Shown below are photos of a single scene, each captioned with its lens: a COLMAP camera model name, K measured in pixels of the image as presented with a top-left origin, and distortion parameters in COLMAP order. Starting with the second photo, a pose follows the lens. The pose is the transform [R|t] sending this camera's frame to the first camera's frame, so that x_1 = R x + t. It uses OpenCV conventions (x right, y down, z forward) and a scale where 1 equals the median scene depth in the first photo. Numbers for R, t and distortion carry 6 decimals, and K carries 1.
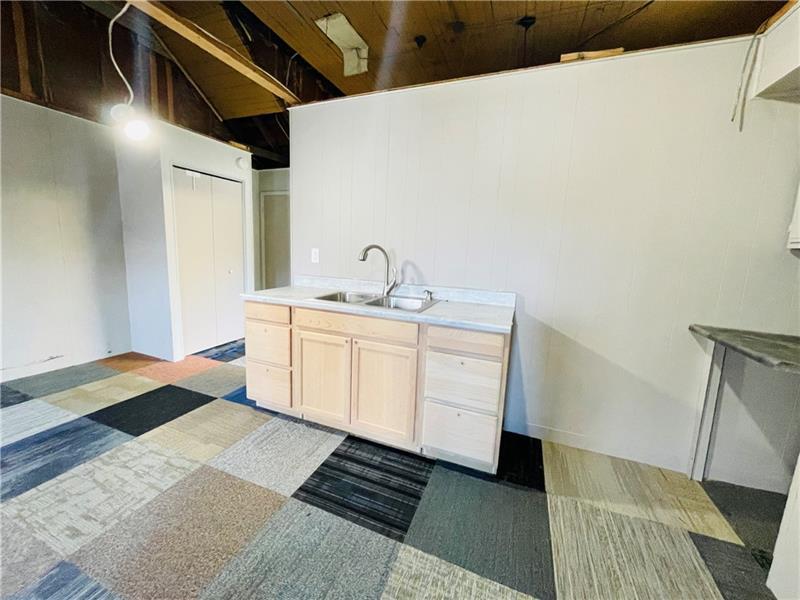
lens RADIAL K [[316.3, 0, 401.5], [0, 316.3, 293.2], [0, 0, 1]] dist [-0.004329, 0.000715]
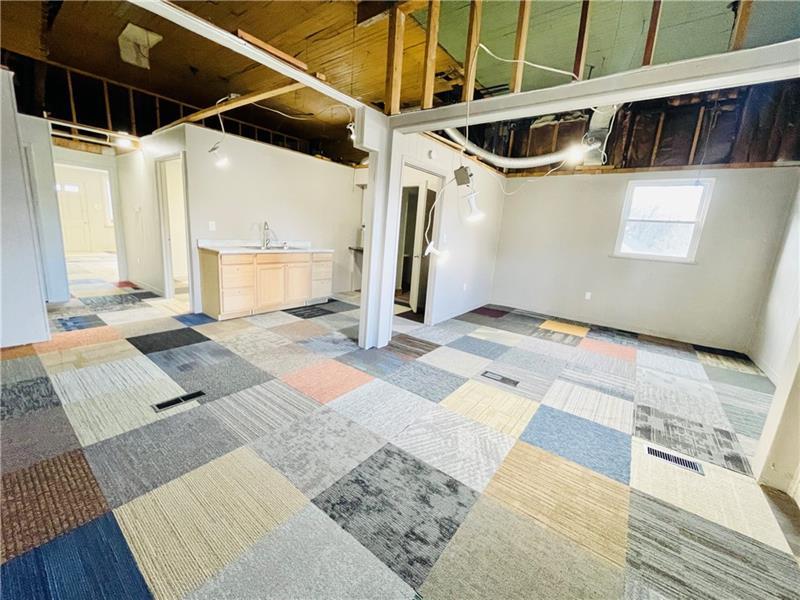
lens RADIAL K [[316.3, 0, 398.1], [0, 316.3, 295.6], [0, 0, 1]] dist [-0.004329, 0.000715]
pose [[0.265969, -0.218326, 0.938933, -2.348079], [0.074240, 0.975761, 0.205860, -0.053695], [-0.961119, 0.014954, 0.275730, -0.476859]]
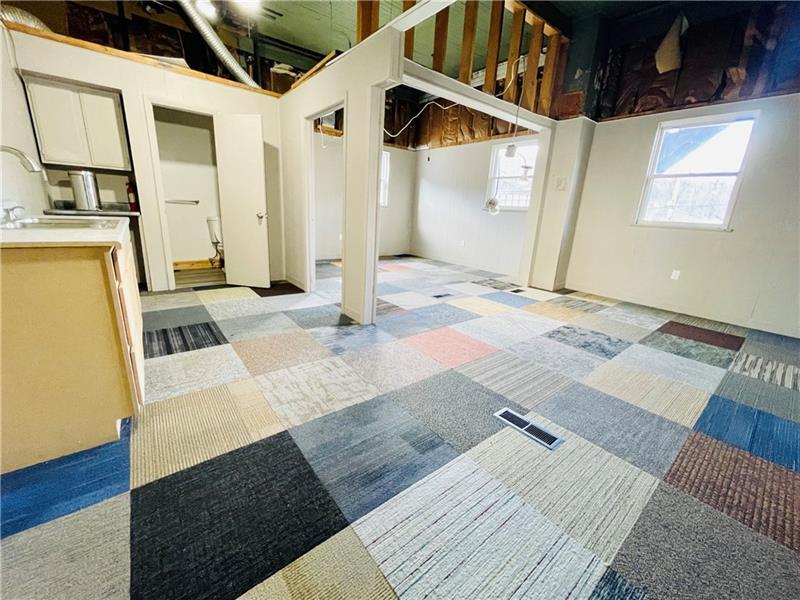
lens RADIAL K [[316.3, 0, 398.1], [0, 316.3, 301.9], [0, 0, 1]] dist [-0.004329, 0.000715]
pose [[-0.858575, -0.229171, 0.458617, -1.503240], [-0.017604, 0.907185, 0.420363, -0.169309], [-0.512386, 0.352840, -0.782921, 1.502828]]
